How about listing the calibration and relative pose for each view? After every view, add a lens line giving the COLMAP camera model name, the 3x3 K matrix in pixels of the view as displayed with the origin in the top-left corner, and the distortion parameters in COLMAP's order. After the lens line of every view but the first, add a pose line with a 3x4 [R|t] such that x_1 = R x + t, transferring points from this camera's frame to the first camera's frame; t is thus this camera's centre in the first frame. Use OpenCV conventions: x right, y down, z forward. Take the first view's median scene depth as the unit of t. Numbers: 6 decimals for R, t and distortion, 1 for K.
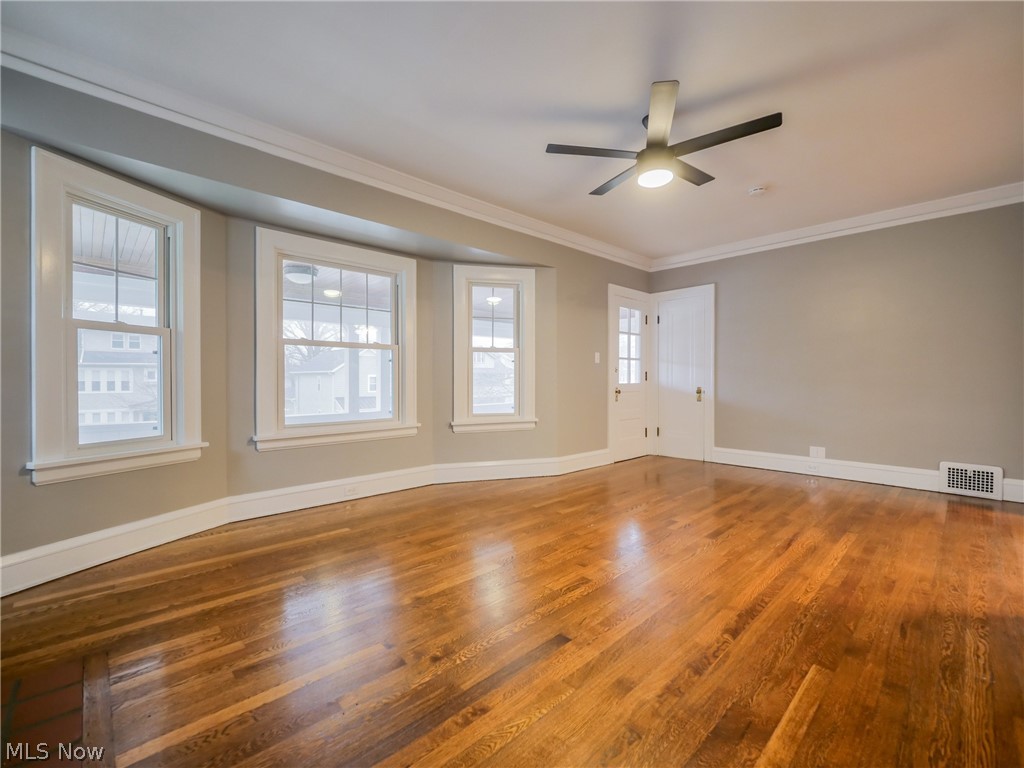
lens RADIAL K [[449.6, 0, 512.0], [0, 449.6, 384.0], [0, 0, 1]] dist [-0.002859, -0.000868]
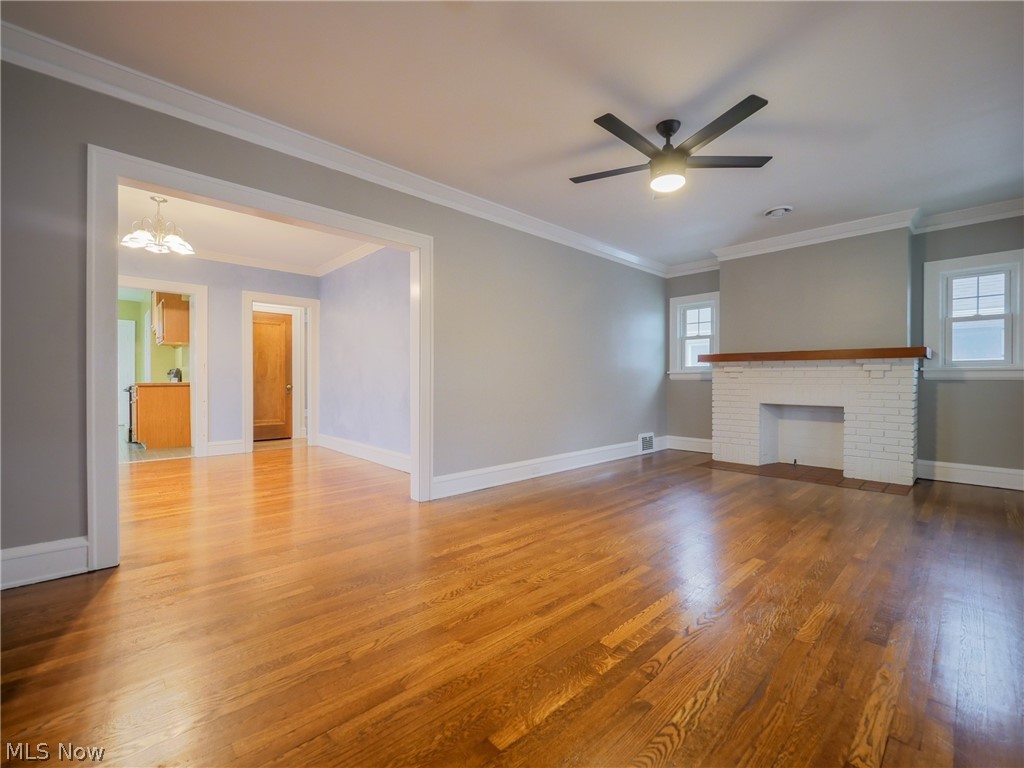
lens RADIAL K [[449.6, 0, 512.0], [0, 449.6, 384.0], [0, 0, 1]] dist [-0.002859, -0.000868]
pose [[-0.999979, -0.004902, 0.004243, 0.638186], [-0.004862, 0.999944, 0.009411, 0.000246], [-0.004289, 0.009390, -0.999947, 1.936651]]
